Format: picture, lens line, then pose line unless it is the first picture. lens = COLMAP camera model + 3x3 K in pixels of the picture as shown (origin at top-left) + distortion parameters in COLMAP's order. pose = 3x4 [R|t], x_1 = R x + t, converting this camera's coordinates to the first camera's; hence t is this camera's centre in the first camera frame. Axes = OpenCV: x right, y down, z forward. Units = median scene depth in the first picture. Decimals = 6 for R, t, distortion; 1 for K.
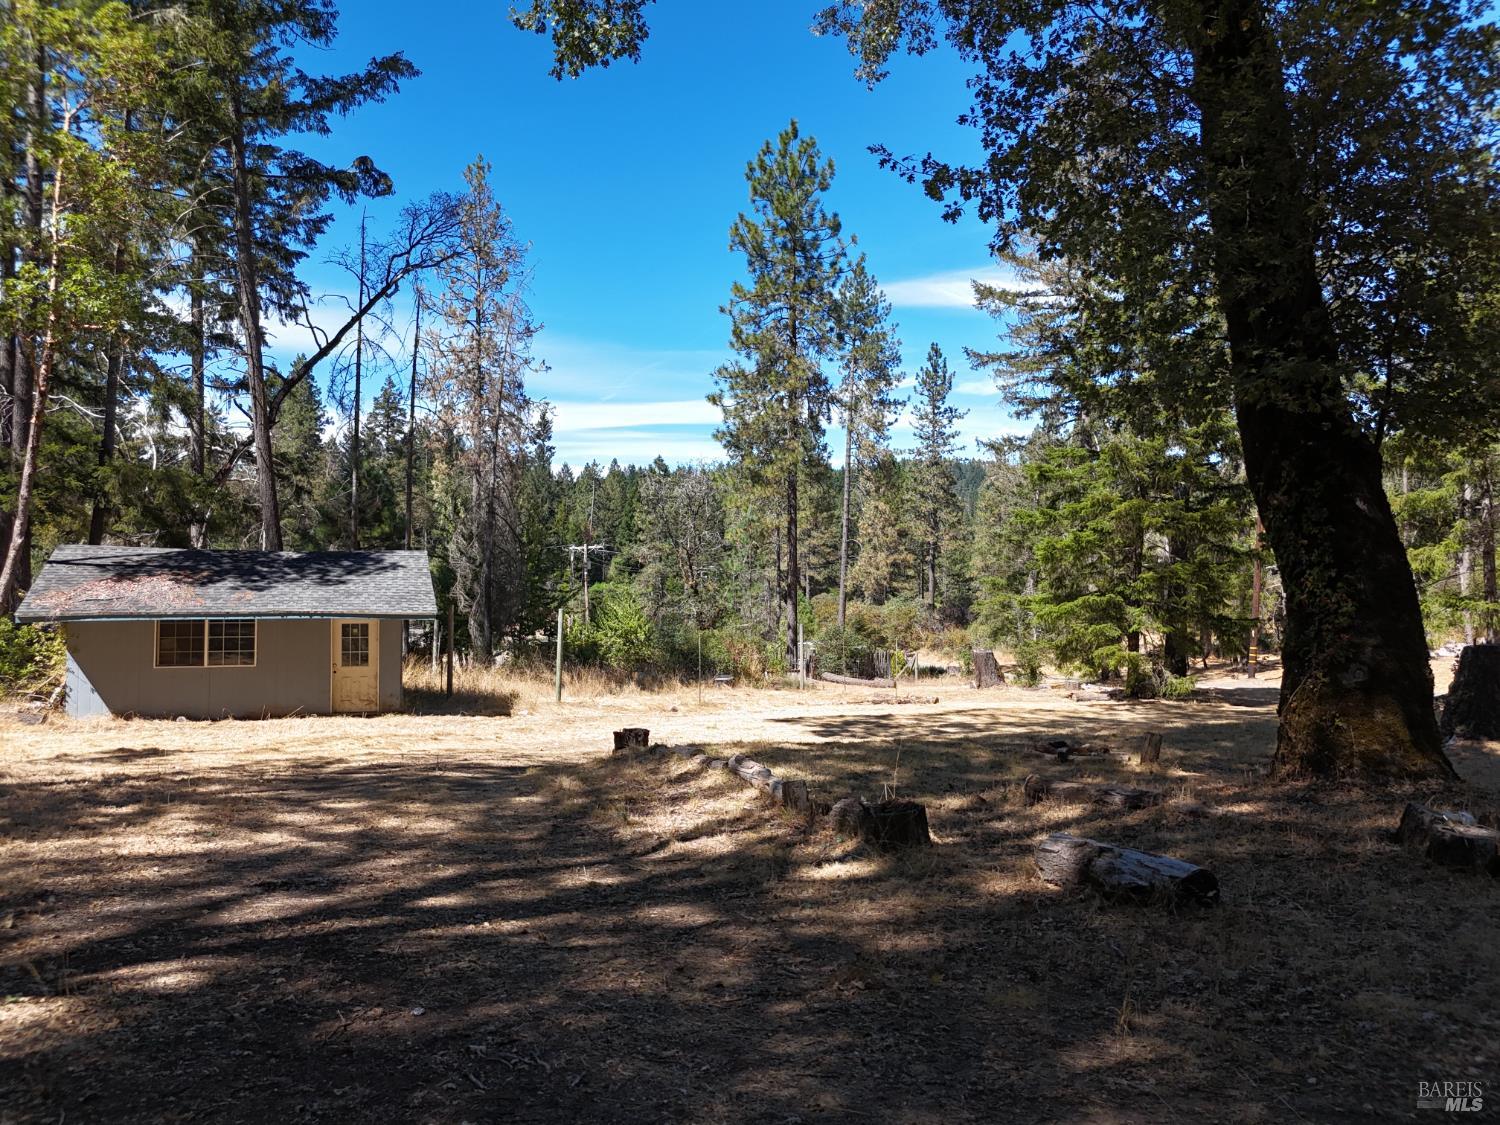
lens RADIAL K [[1102.1, 0, 746.1], [0, 1102.1, 565.5], [0, 0, 1]] dist [0.040433, -0.033495]
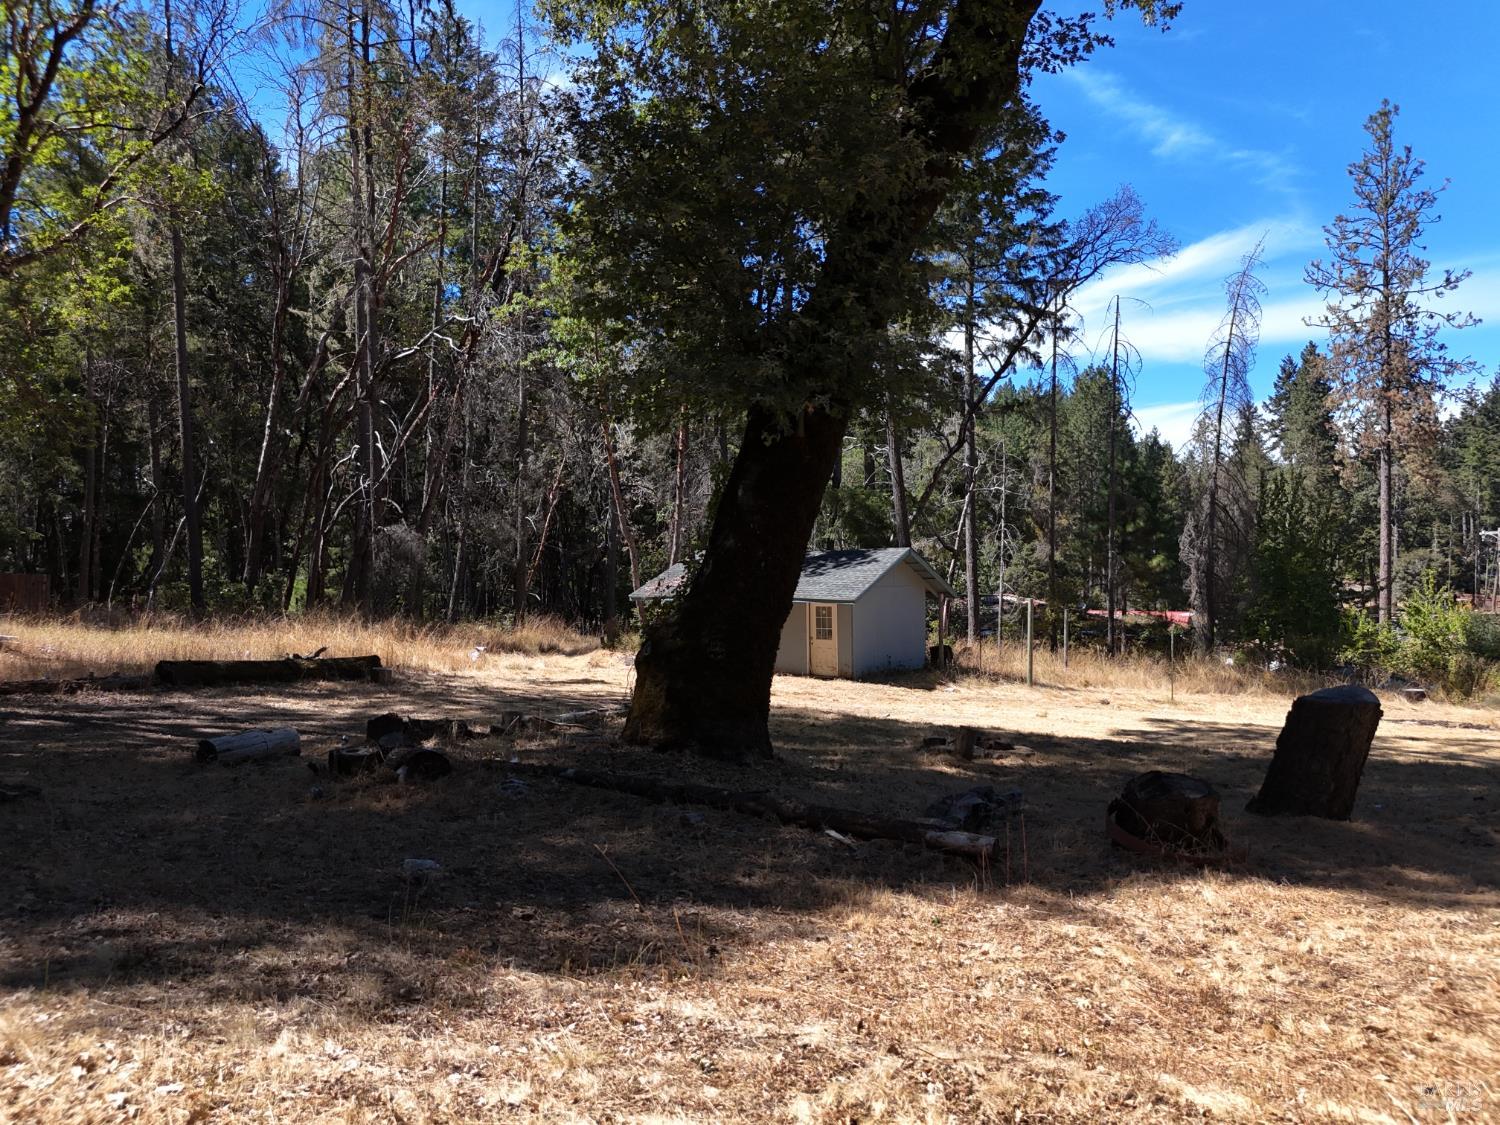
lens RADIAL K [[1102.1, 0, 754.7], [0, 1102.1, 563.1], [0, 0, 1]] dist [0.040433, -0.033495]
pose [[0.598667, -0.010313, -0.800932, 0.266862], [0.012661, 0.999914, -0.003412, 0.002601], [0.800898, -0.008098, 0.598746, 0.076698]]
